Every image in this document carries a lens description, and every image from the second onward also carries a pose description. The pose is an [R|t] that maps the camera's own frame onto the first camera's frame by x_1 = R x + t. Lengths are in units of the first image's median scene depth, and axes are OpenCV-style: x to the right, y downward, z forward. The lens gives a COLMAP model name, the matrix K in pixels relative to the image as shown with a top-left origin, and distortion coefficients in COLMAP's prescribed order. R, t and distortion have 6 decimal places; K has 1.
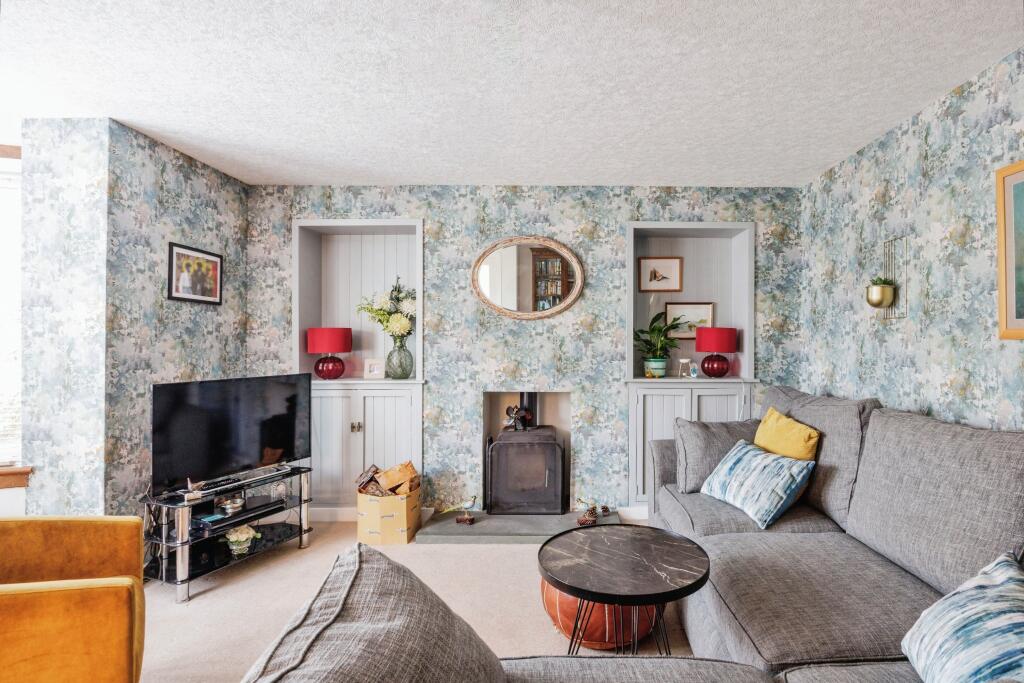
lens RADIAL K [[526.2, 0, 512.0], [0, 526.2, 341.5], [0, 0, 1]] dist [-0.006197, -0.000585]
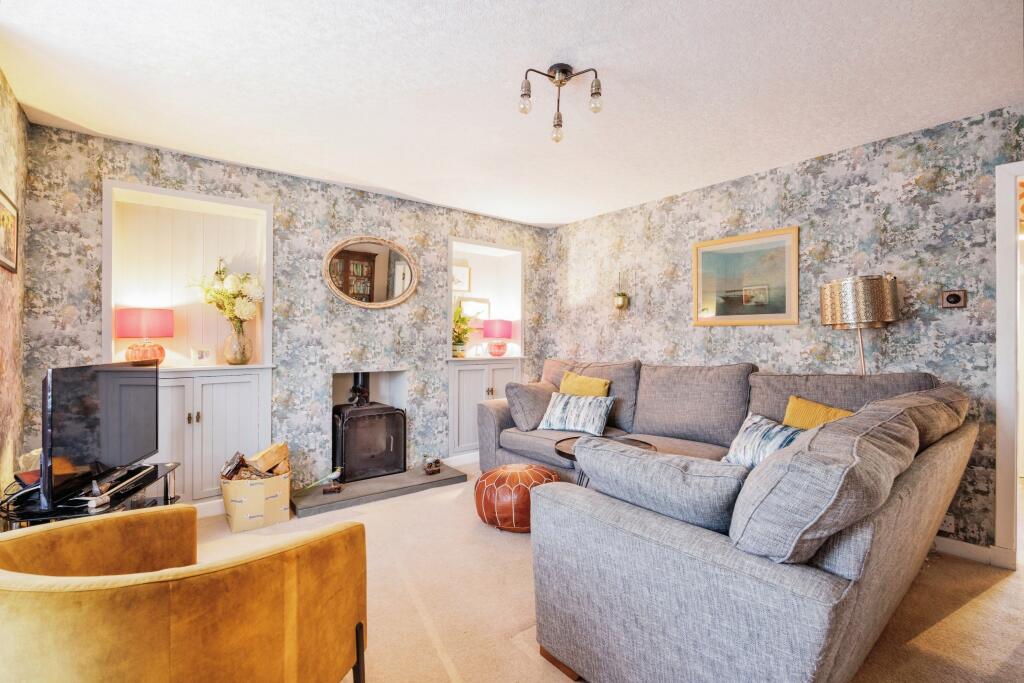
lens RADIAL K [[475.8, 0, 512.0], [0, 475.8, 341.5], [0, 0, 1]] dist [-0.002452, 0.000348]
pose [[0.778596, -0.002415, 0.627521, -0.386452], [-0.002444, 0.999973, 0.006882, 0.021475], [-0.627521, -0.006892, 0.778569, -0.002846]]
